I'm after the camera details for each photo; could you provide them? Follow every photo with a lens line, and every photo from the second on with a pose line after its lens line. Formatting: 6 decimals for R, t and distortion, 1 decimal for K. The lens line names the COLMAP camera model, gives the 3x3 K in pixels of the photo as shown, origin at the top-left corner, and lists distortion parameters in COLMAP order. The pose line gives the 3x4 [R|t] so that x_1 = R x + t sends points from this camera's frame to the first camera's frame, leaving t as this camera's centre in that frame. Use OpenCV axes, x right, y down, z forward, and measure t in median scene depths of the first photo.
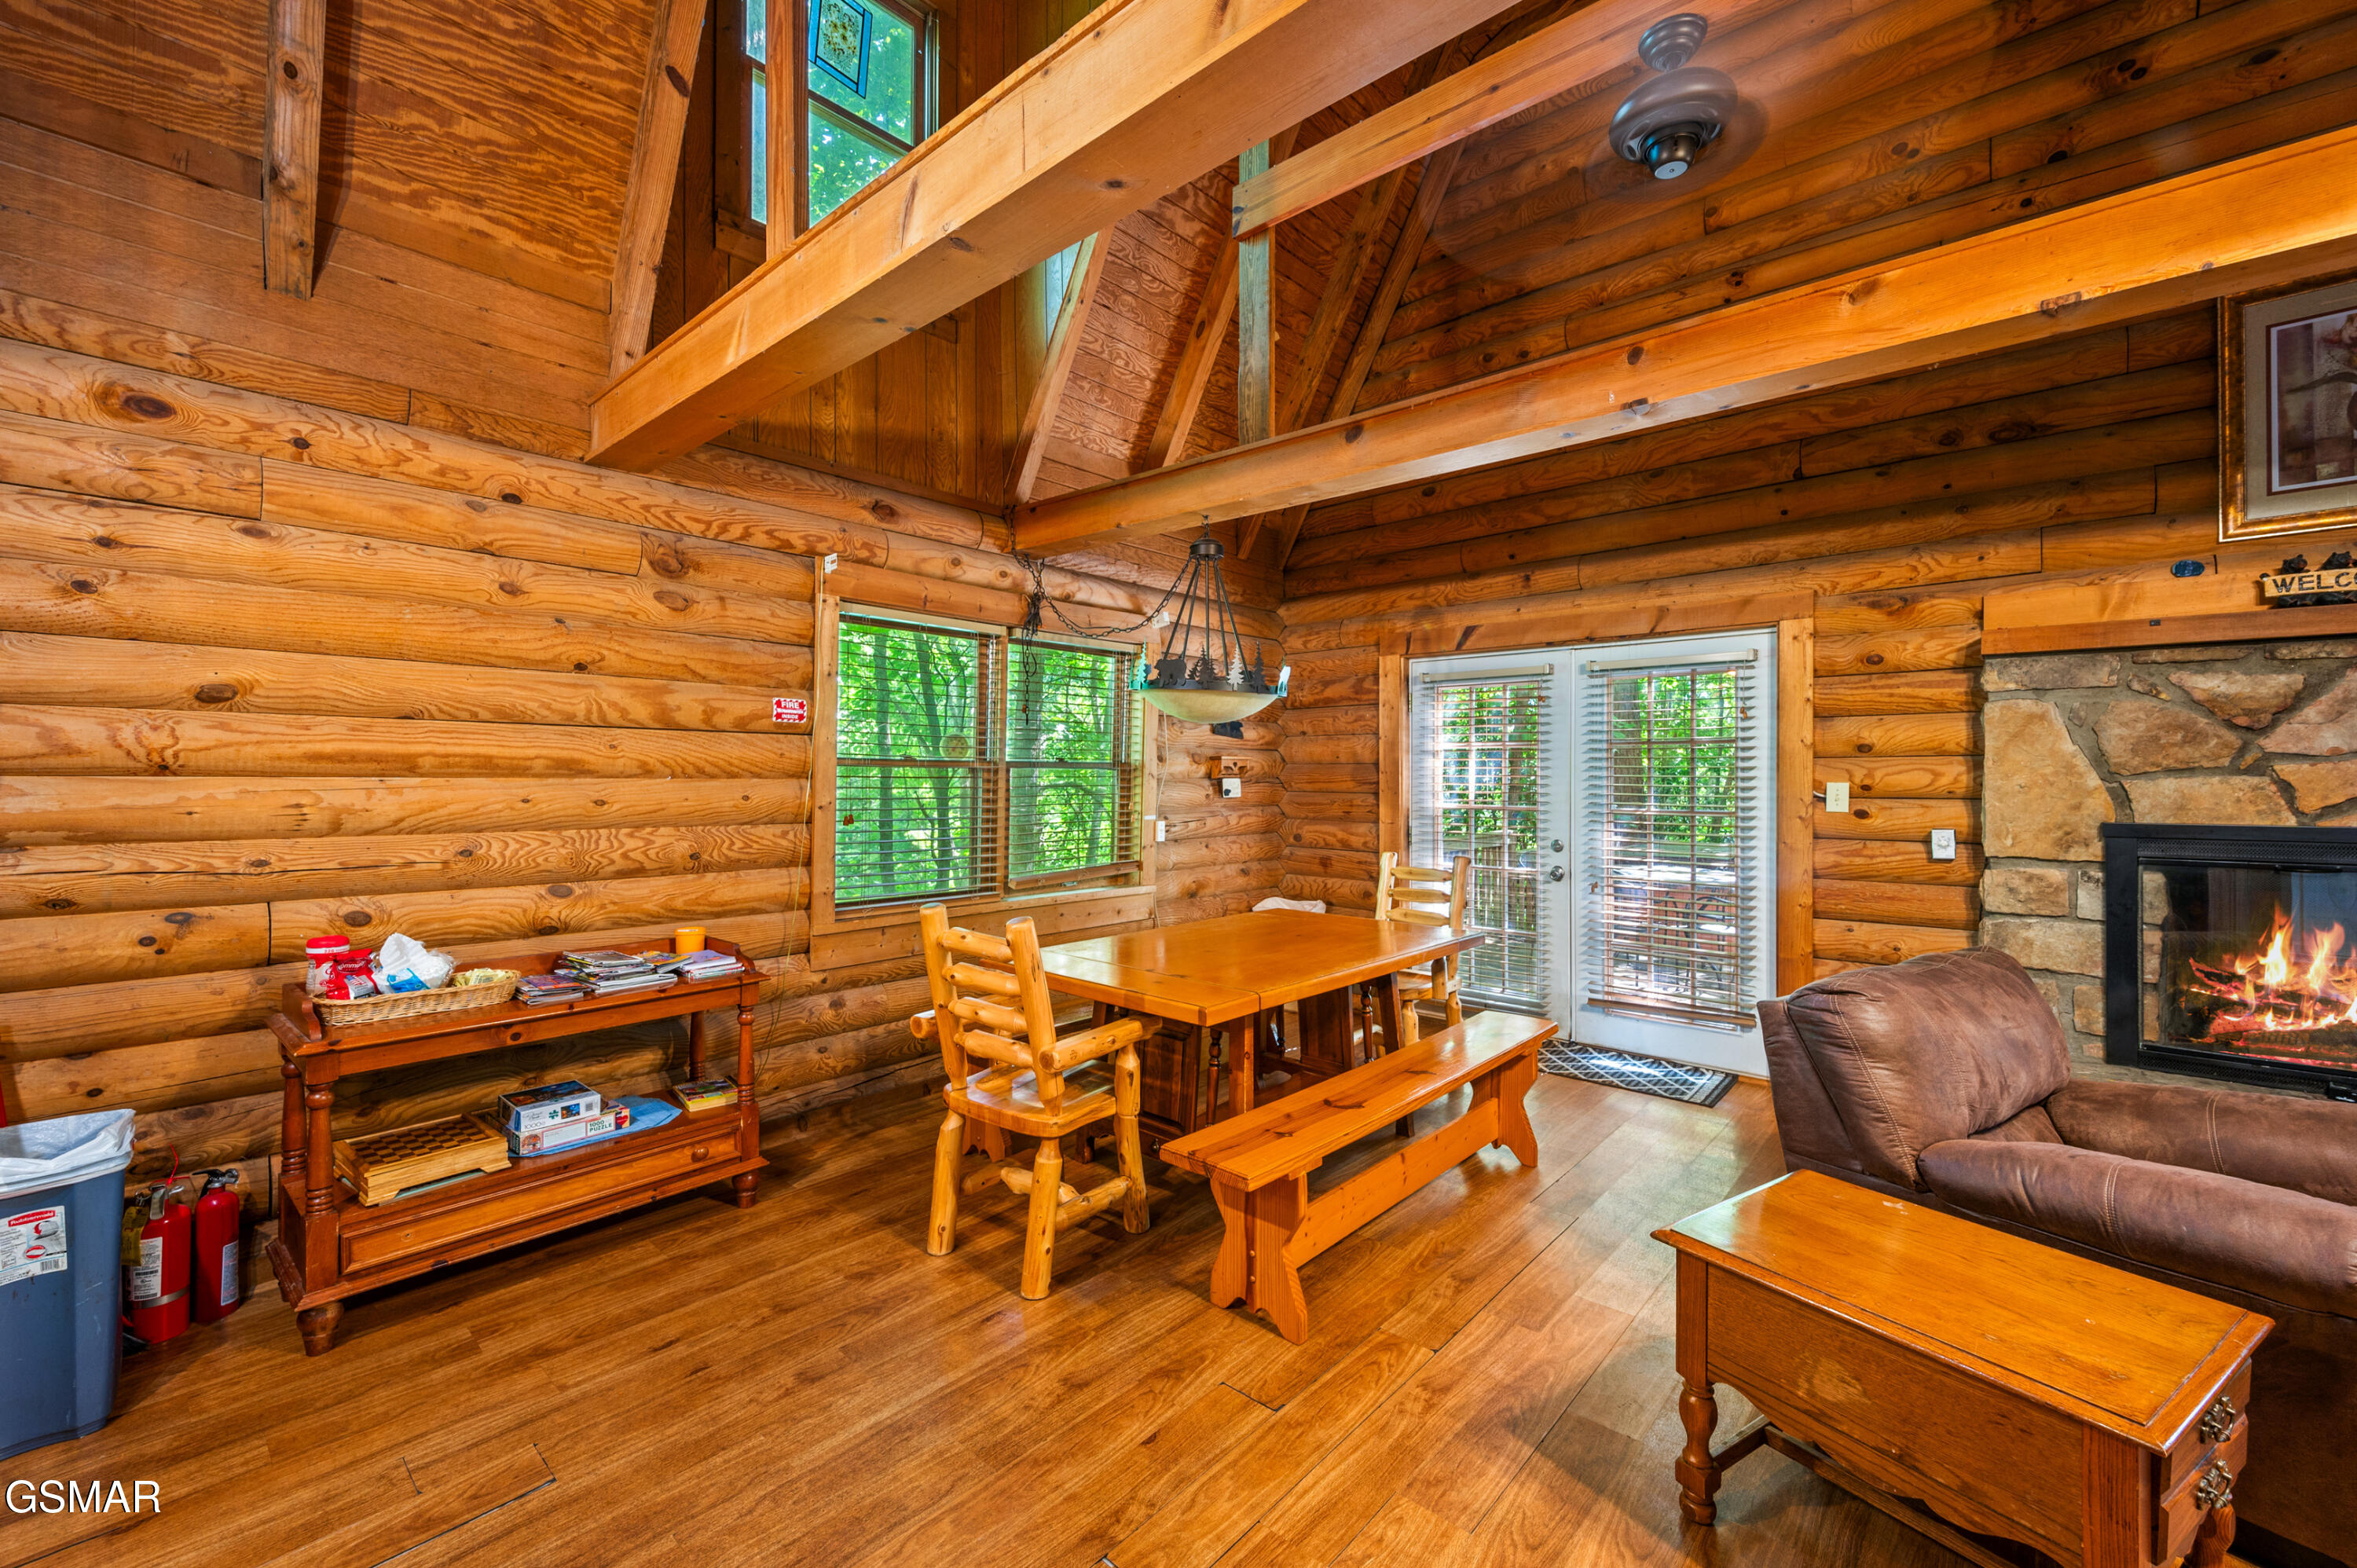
lens RADIAL K [[940.5, 0, 1174.6], [0, 940.5, 784.7], [0, 0, 1]] dist [-0.000335, -0.000626]
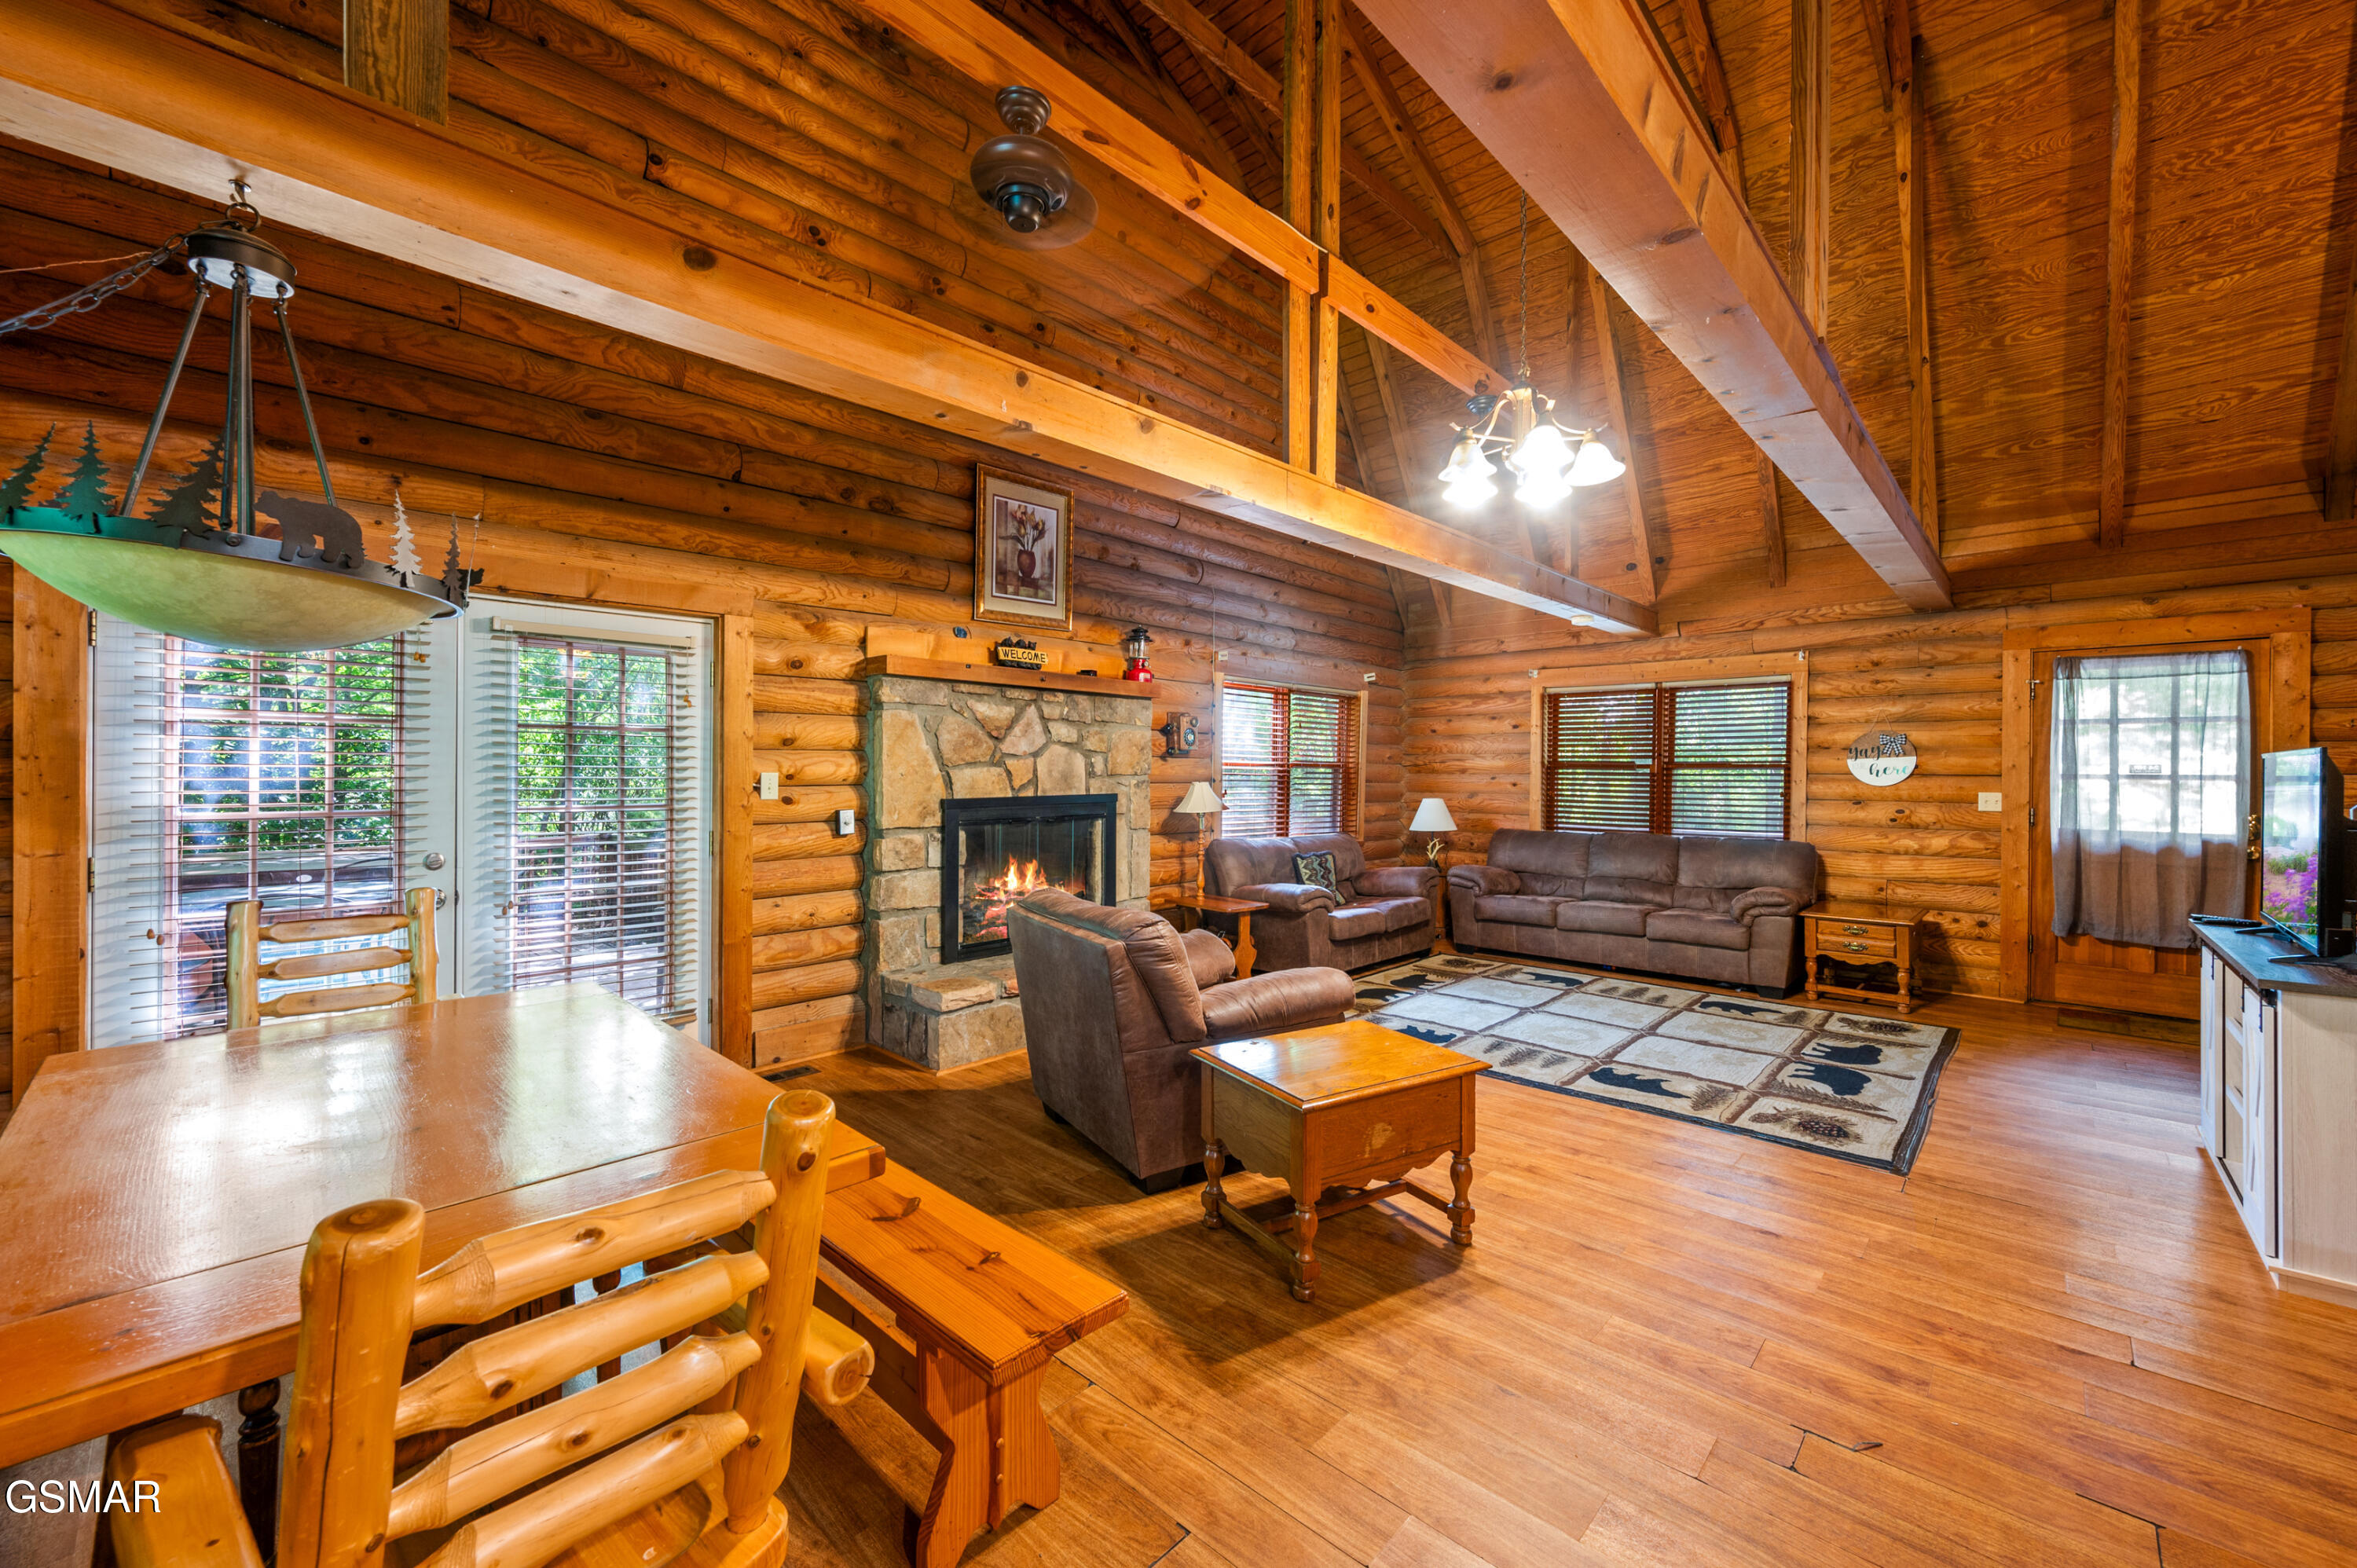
lens RADIAL K [[940.5, 0, 1173.2], [0, 940.5, 764.9], [0, 0, 1]] dist [-0.000335, -0.000626]
pose [[0.026223, -0.001196, 0.999655, -0.431669], [0.003577, 0.999993, 0.001103, -0.012289], [-0.999650, 0.003547, 0.026227, 0.579081]]
